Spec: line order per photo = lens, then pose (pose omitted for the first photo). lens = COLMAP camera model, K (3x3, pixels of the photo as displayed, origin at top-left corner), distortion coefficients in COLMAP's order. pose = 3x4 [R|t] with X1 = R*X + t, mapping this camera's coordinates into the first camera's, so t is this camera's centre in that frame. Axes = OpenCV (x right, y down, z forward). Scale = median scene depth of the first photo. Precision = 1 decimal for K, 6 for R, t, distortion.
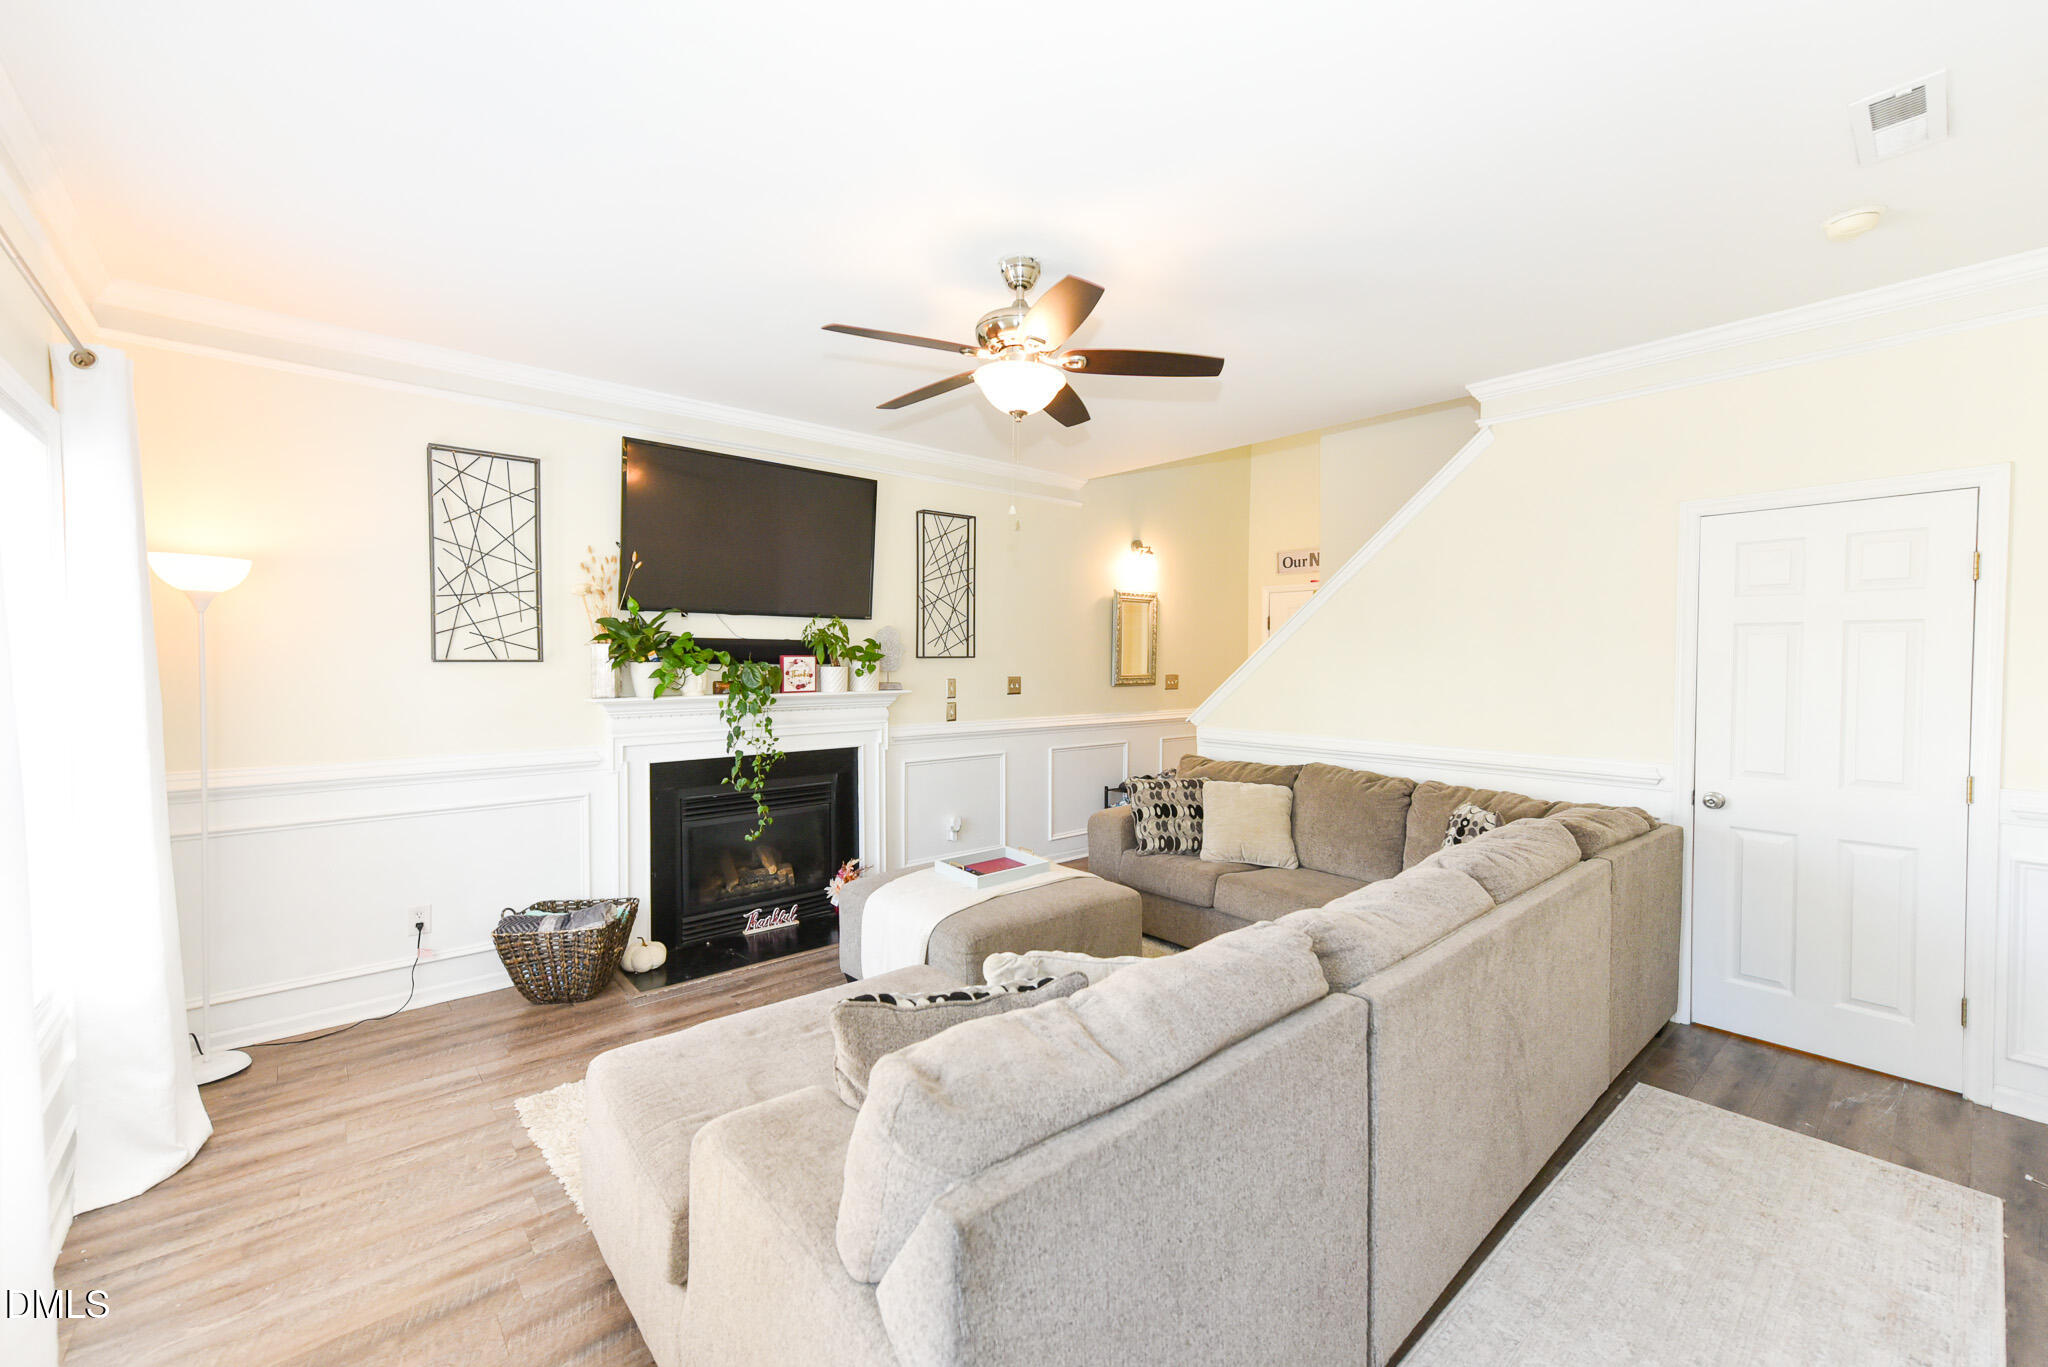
lens RADIAL K [[825.8, 0, 1036.5], [0, 825.8, 692.1], [0, 0, 1]] dist [0.014009, -0.000685]
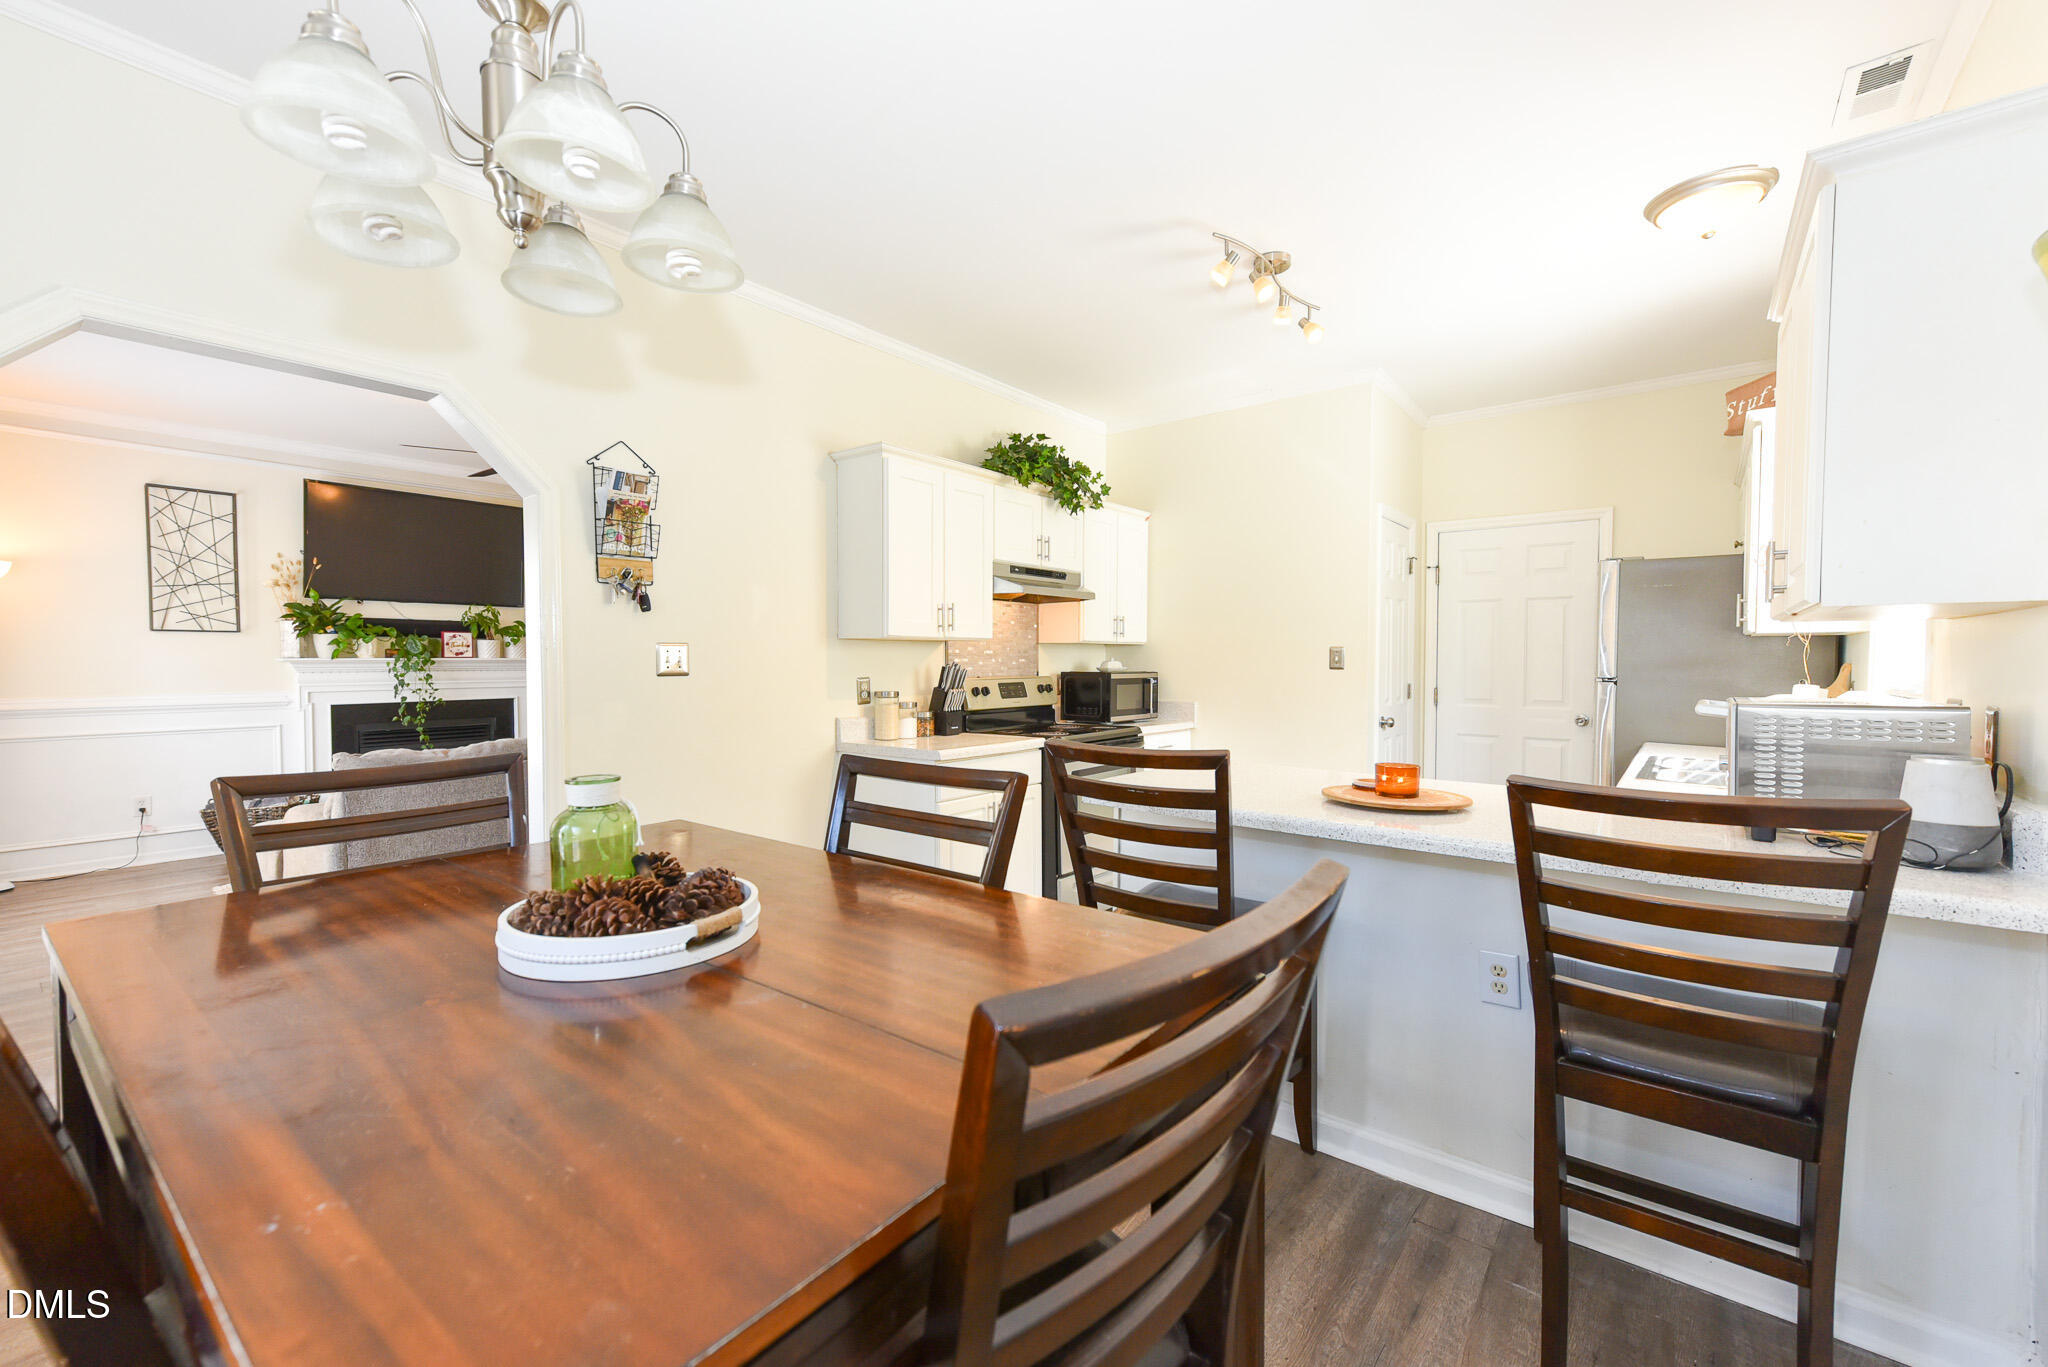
lens RADIAL K [[825.8, 0, 1027.0], [0, 825.8, 690.0], [0, 0, 1]] dist [0.014009, -0.000685]
pose [[0.983429, -0.004657, 0.181231, 0.444129], [0.003738, 0.999978, 0.005413, 0.055182], [-0.181252, -0.004646, 0.983426, -0.619797]]
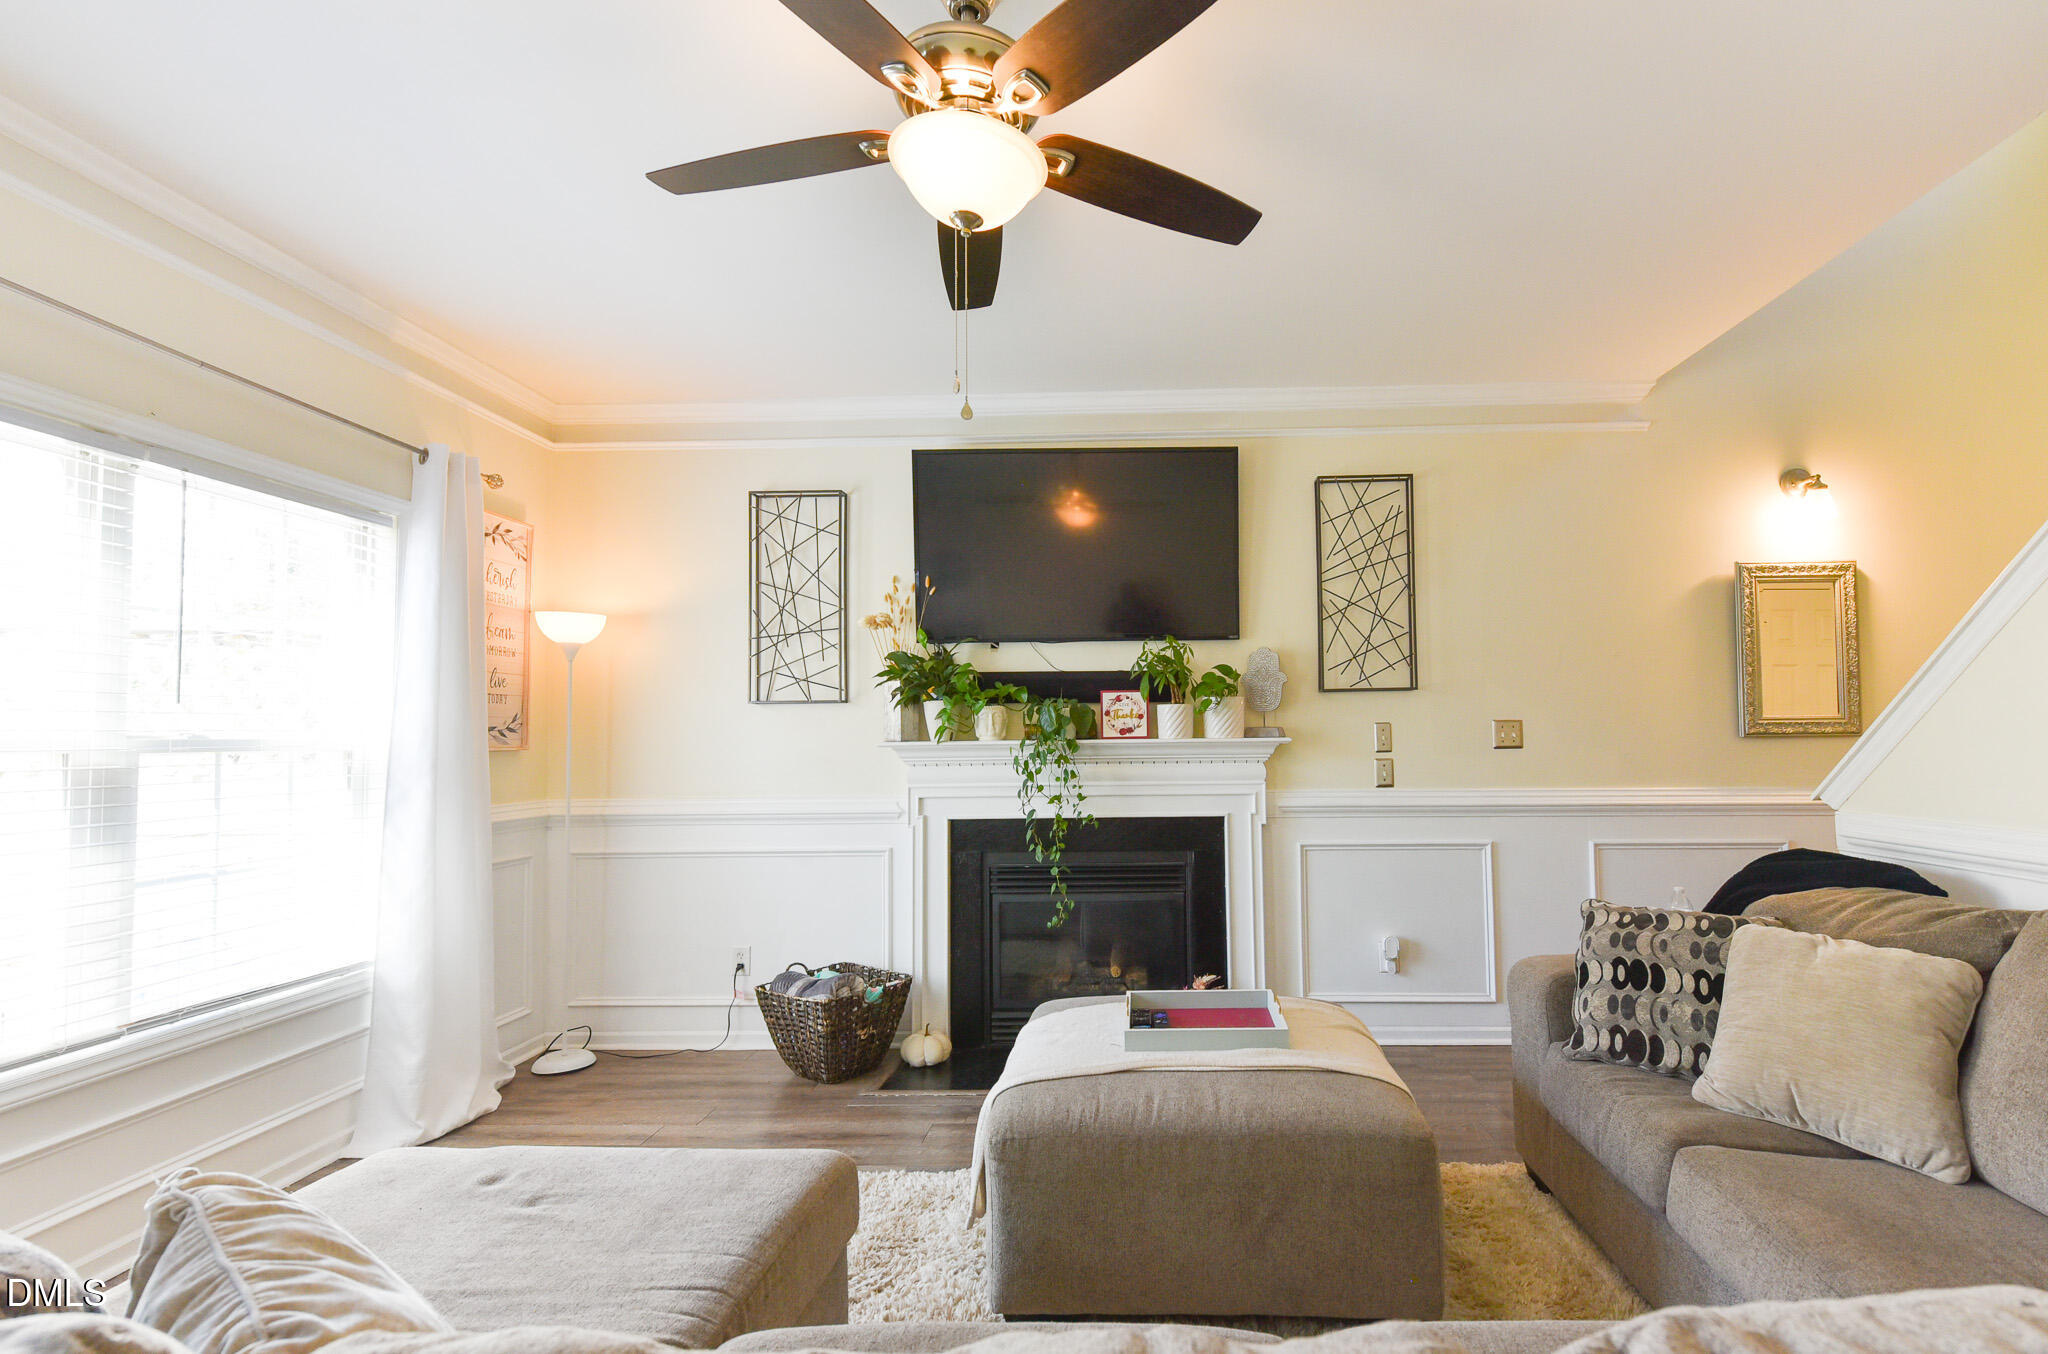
lens RADIAL K [[932.4, 0, 1117.2], [0, 932.4, 706.4], [0, 0, 1]] dist [0.004492, -0.000347]
pose [[0.736738, -0.032048, -0.675418, 0.309930], [-0.015252, 0.997834, -0.063983, 0.027344], [0.676006, 0.057440, 0.734654, 0.392230]]
